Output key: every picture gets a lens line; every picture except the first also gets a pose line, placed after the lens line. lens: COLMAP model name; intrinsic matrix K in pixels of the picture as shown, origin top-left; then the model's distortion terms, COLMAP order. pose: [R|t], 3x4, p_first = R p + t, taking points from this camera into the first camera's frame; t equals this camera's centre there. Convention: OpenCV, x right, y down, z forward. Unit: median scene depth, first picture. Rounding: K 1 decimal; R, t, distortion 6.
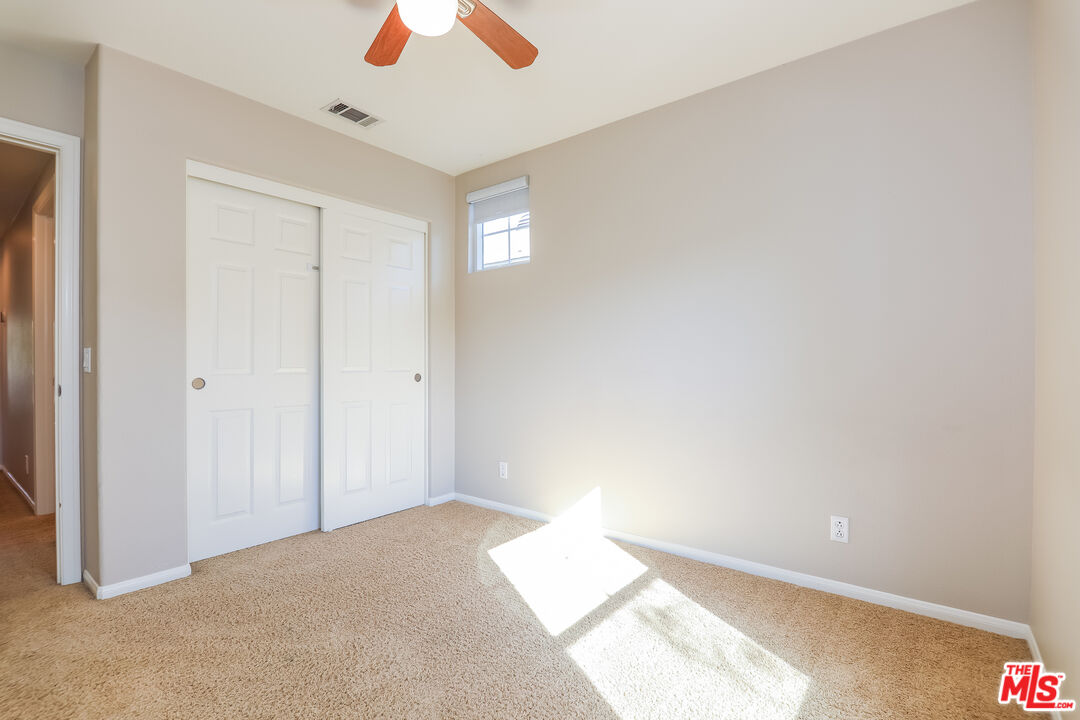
lens RADIAL K [[500.8, 0, 547.4], [0, 500.8, 367.3], [0, 0, 1]] dist [0.009322, -0.003180]
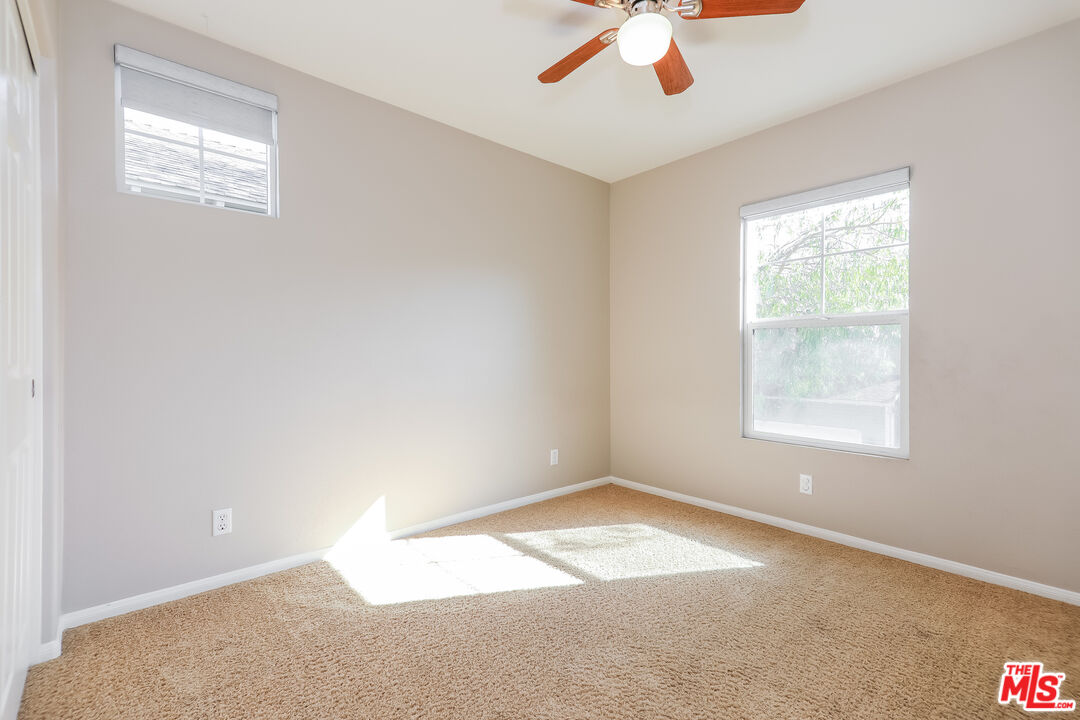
lens RADIAL K [[500.8, 0, 539.6], [0, 500.8, 352.9], [0, 0, 1]] dist [0.009322, -0.003180]
pose [[0.196688, -0.006684, 0.980443, -0.766105], [0.007772, 0.999956, 0.005257, -0.015384], [-0.980435, 0.006586, 0.196731, 0.558961]]
